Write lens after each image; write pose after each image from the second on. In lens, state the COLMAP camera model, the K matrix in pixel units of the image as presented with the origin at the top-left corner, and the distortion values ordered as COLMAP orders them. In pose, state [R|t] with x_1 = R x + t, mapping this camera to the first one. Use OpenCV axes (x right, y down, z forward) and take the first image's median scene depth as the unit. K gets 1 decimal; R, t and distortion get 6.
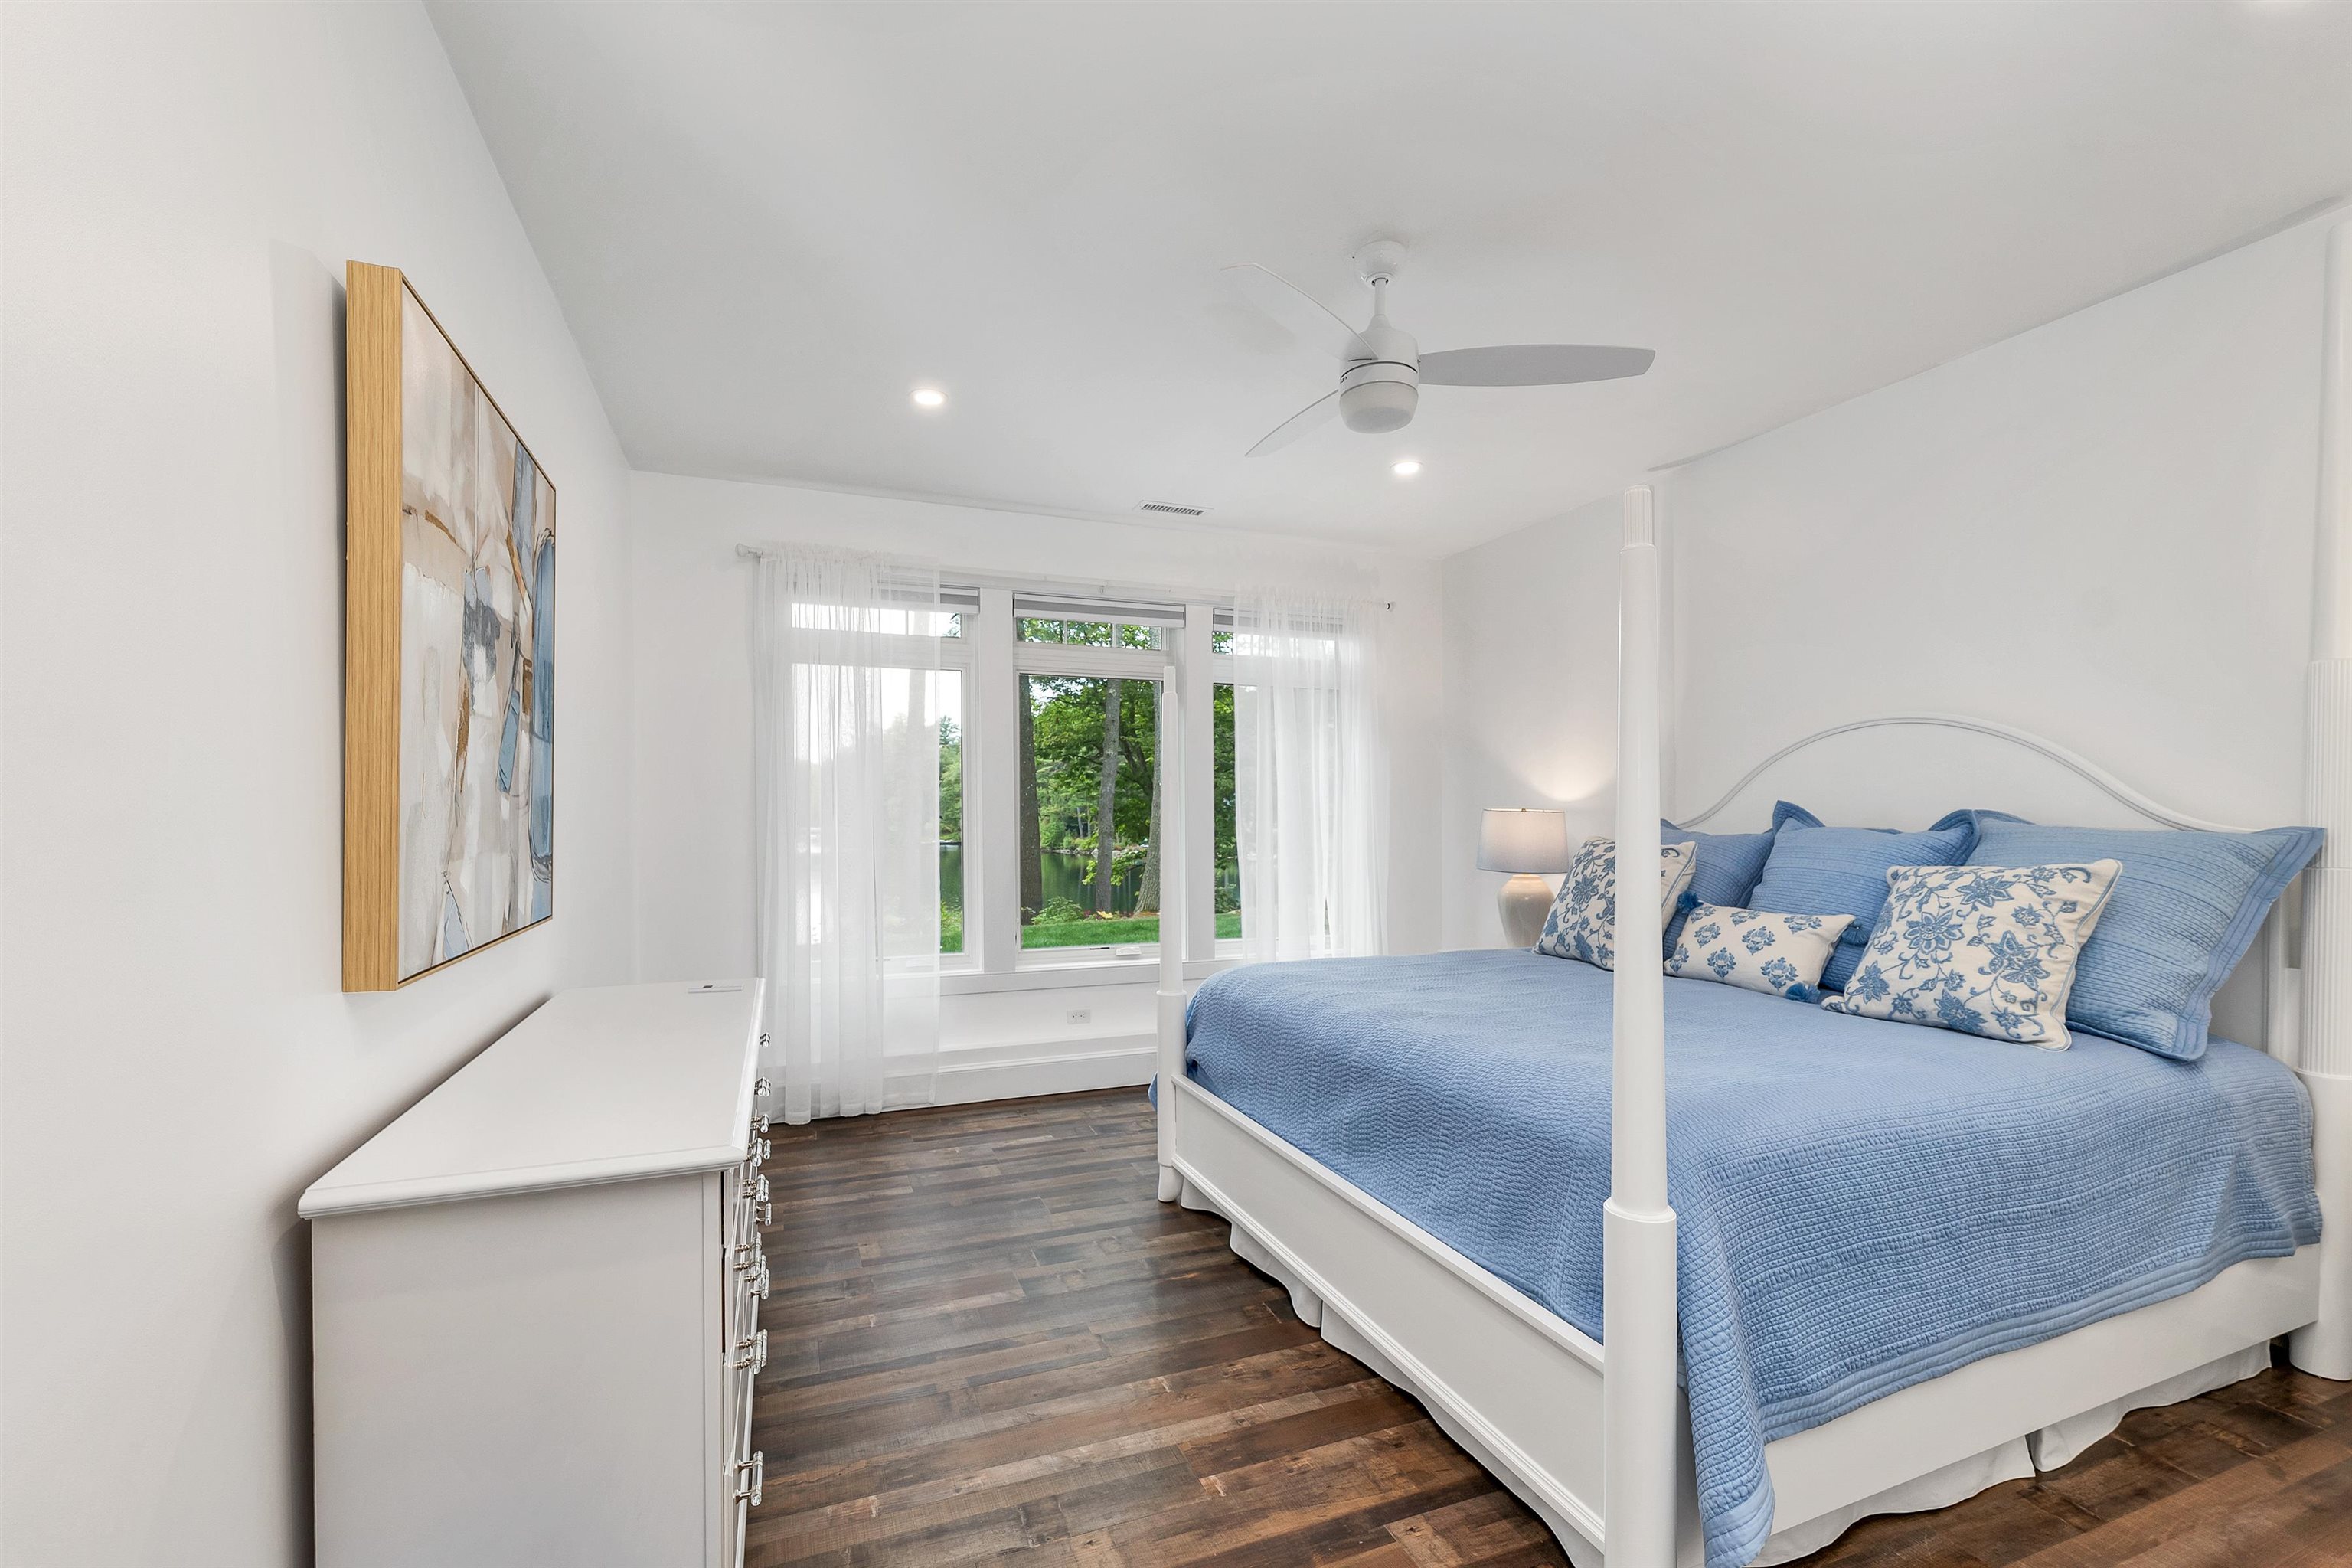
lens RADIAL K [[978.5, 0, 1173.1], [0, 978.5, 804.5], [0, 0, 1]] dist [0.007946, 0.000345]
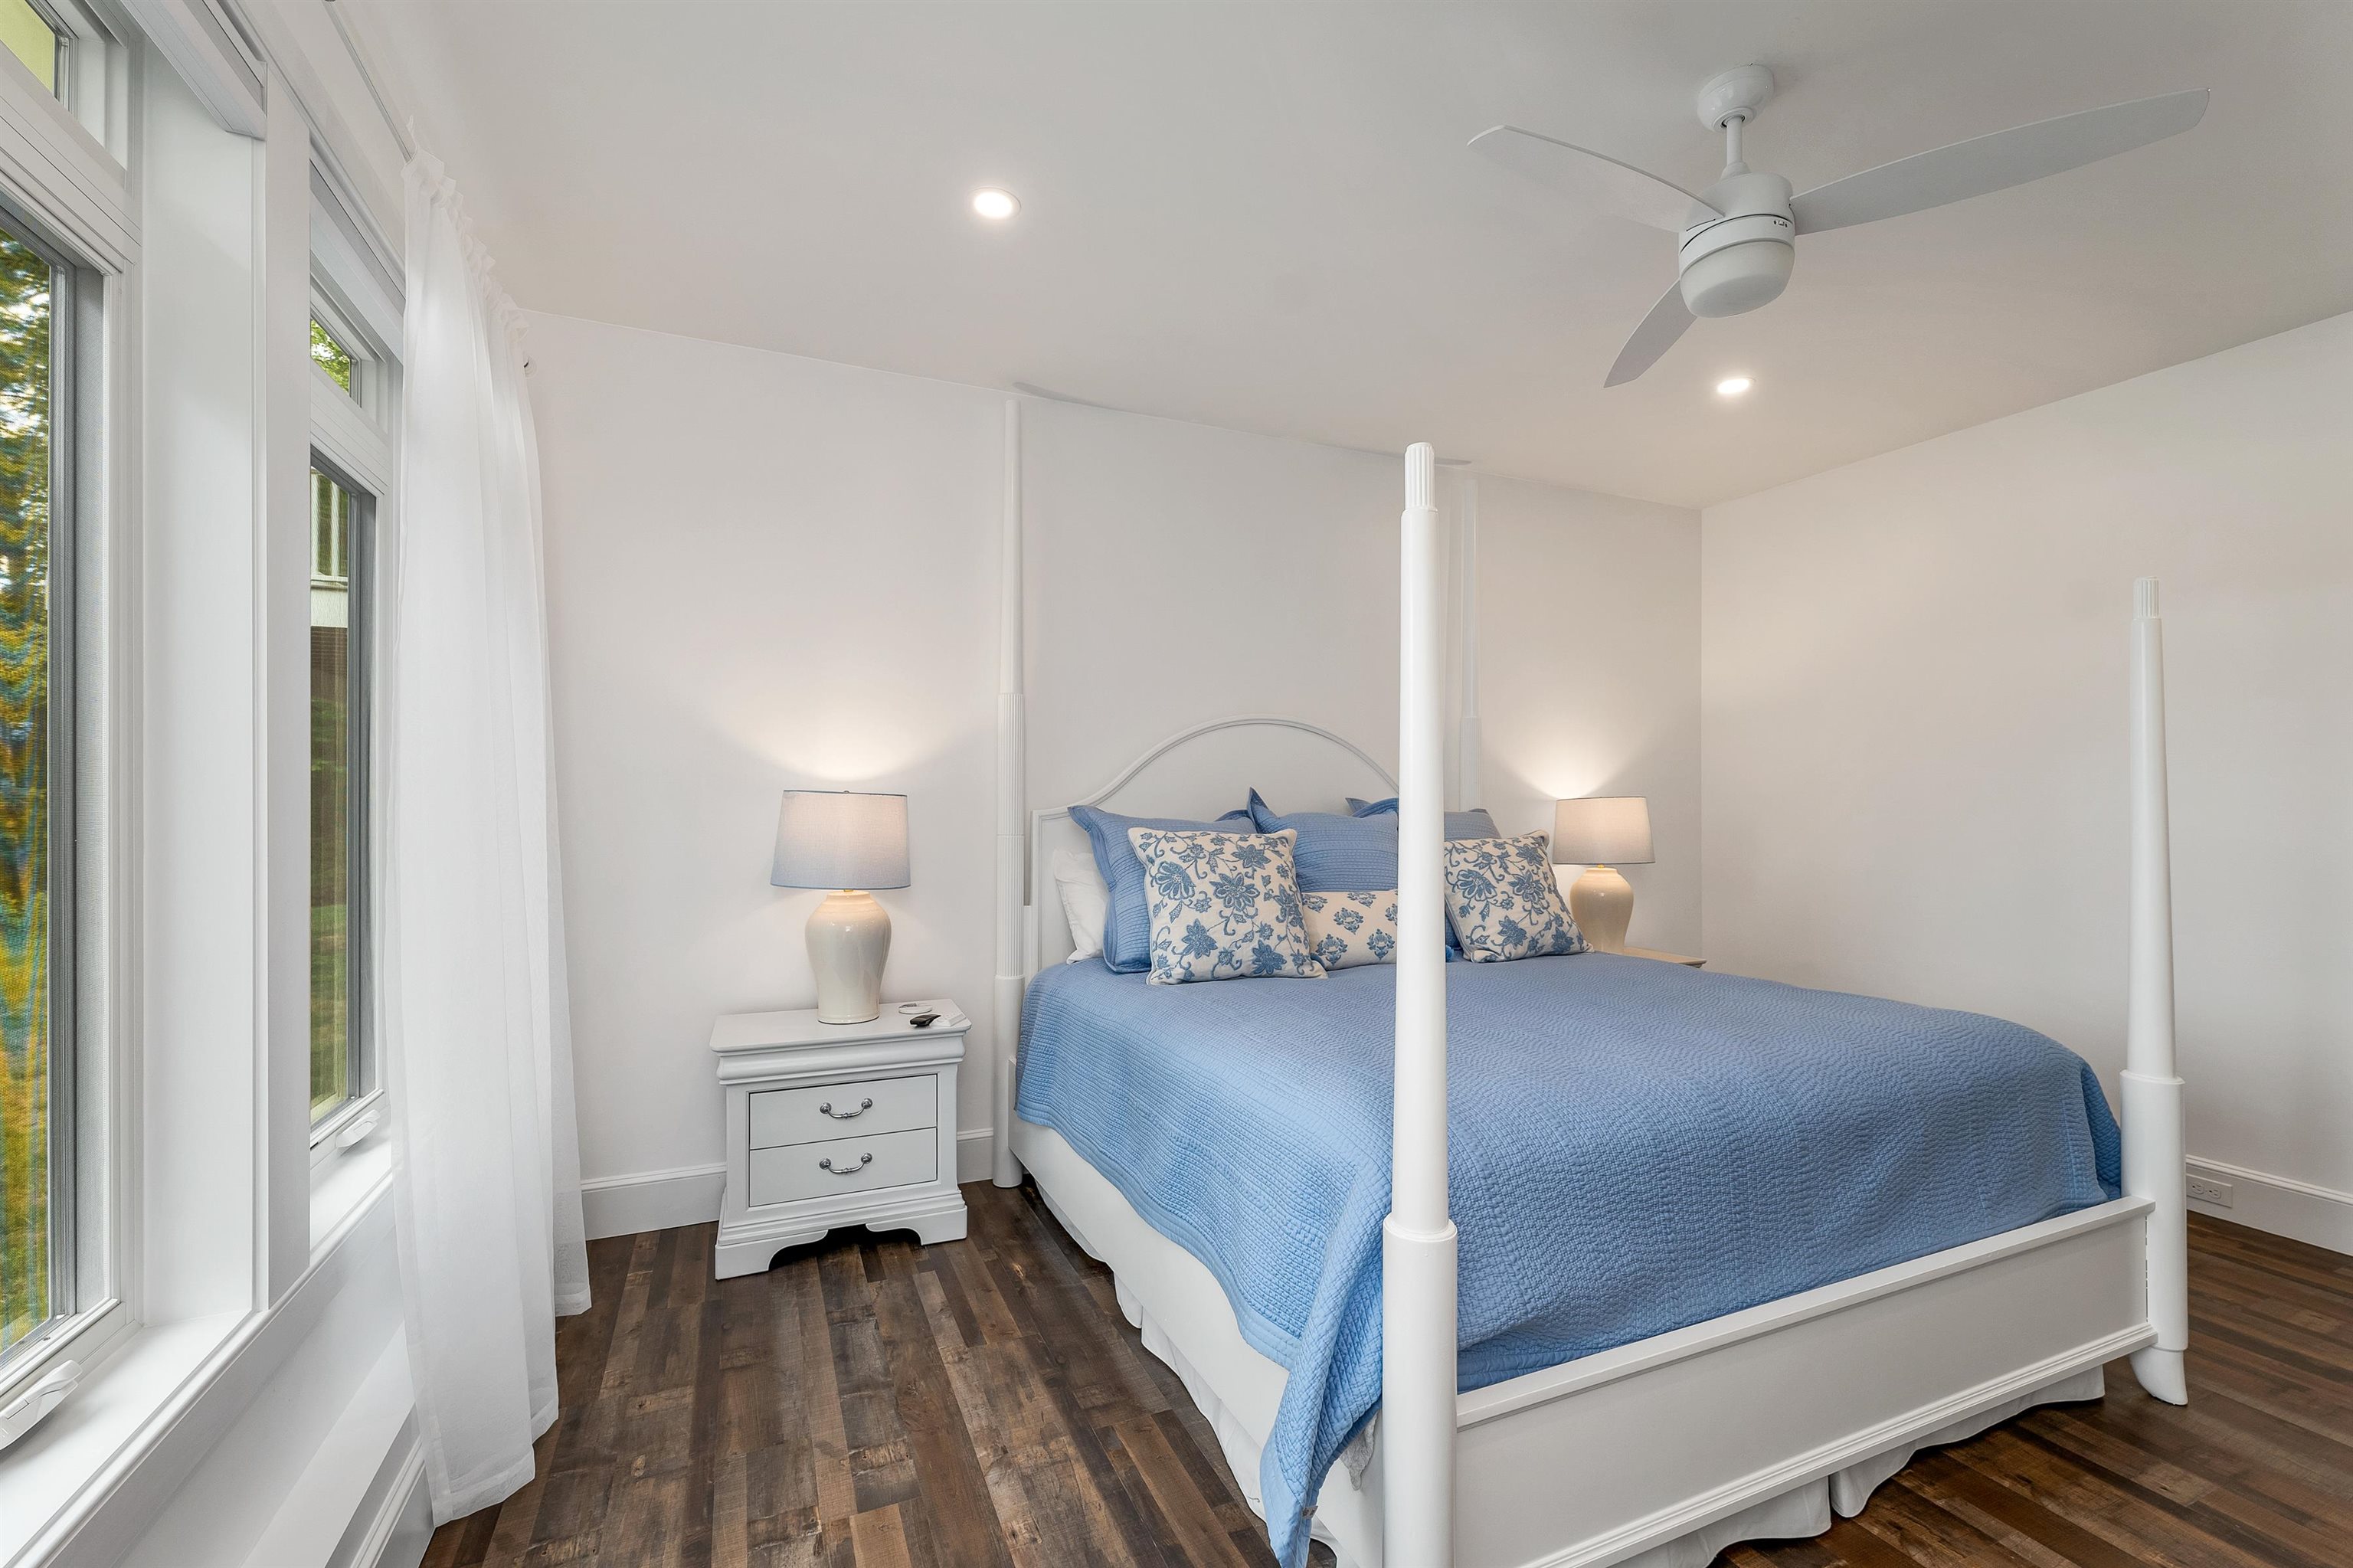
lens RADIAL K [[978.9, 0, 1177.4], [0, 978.9, 778.5], [0, 0, 1]] dist [0.007946, 0.000345]
pose [[-0.038050, 0.003494, 0.999270, -0.424851], [-0.023569, 0.999713, -0.004393, -0.004087], [-0.998998, -0.023718, -0.037956, 1.133529]]
